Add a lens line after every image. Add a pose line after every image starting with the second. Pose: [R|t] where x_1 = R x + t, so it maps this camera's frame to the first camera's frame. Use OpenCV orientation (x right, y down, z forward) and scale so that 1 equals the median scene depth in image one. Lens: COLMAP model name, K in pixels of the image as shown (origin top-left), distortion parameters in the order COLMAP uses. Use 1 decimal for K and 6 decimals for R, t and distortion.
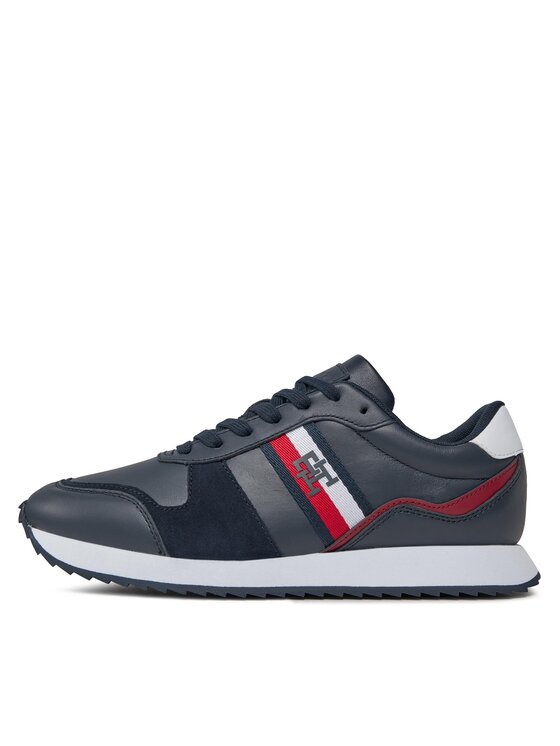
lens RADIAL K [[835.1, 0, 280.0], [0, 835.1, 373.0], [0, 0, 1]] dist [0.011159, 0.003006]
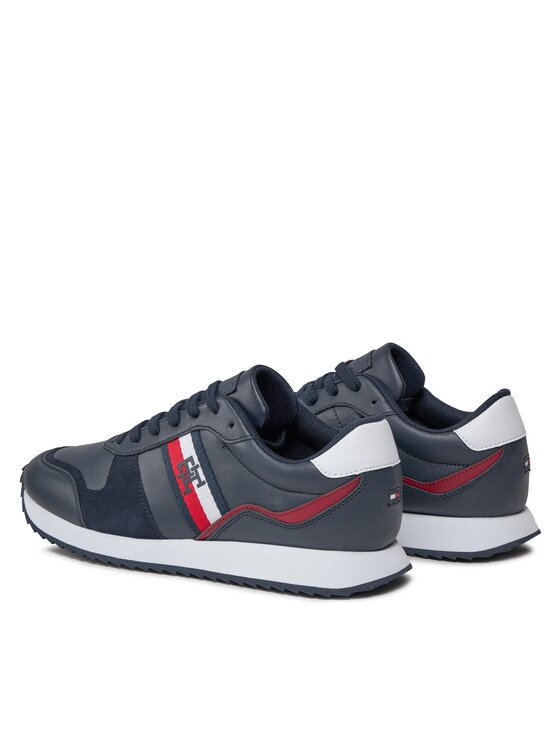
lens RADIAL K [[2193.6, 0, 280.0], [0, 2193.6, 373.0], [0, 0, 1]] dist [-0.020066, -0.098631]
pose [[0.845783, 0.078974, -0.527650, 1.770509], [0.039737, 0.976913, 0.209911, -0.666497], [0.532045, -0.198506, 0.823118, -1.458685]]
